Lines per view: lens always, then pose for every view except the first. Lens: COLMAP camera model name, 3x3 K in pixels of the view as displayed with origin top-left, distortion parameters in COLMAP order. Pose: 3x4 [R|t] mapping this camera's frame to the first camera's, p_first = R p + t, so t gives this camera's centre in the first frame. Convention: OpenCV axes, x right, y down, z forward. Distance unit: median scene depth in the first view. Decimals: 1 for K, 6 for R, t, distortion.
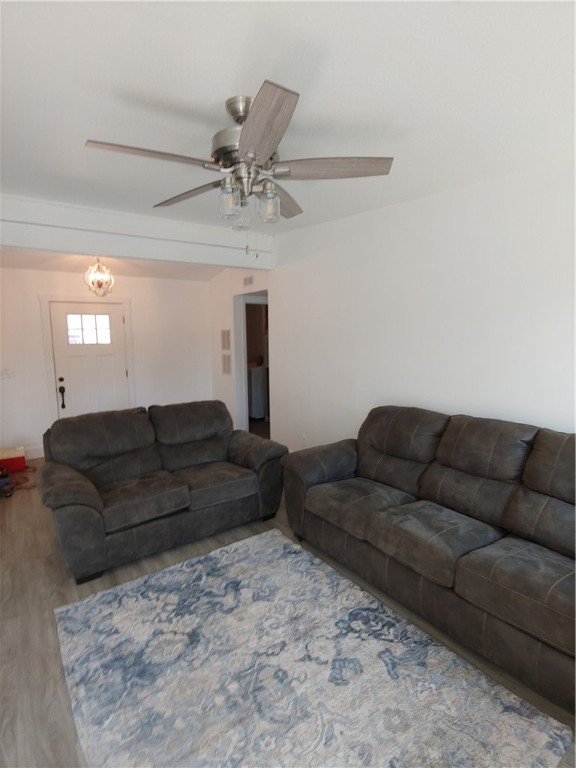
lens RADIAL K [[384.3, 0, 288.3], [0, 384.3, 383.5], [0, 0, 1]] dist [-0.004733, -0.003137]
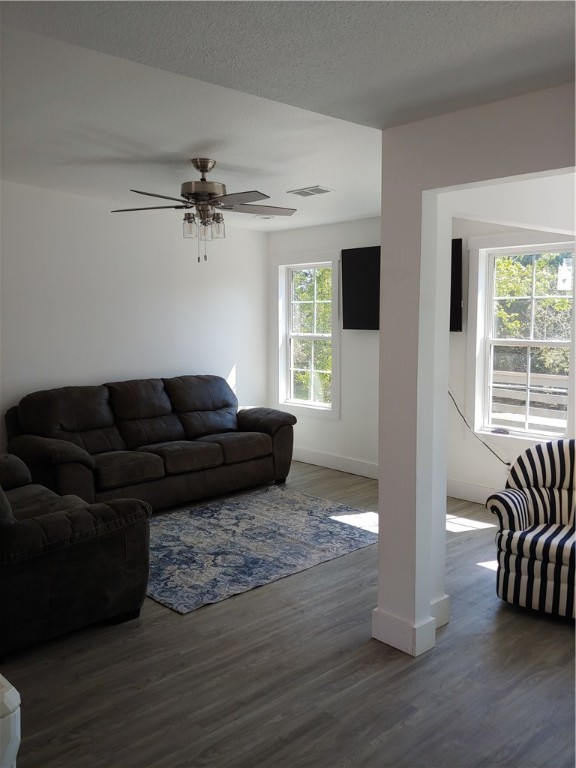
lens RADIAL K [[676.0, 0, 286.7], [0, 676.0, 384.6], [0, 0, 1]] dist [0.029856, -0.060073]
pose [[-0.133296, -0.087520, 0.987204, -2.315615], [0.133905, 0.985369, 0.105438, -0.082087], [-0.981989, 0.146246, -0.119627, 0.929094]]
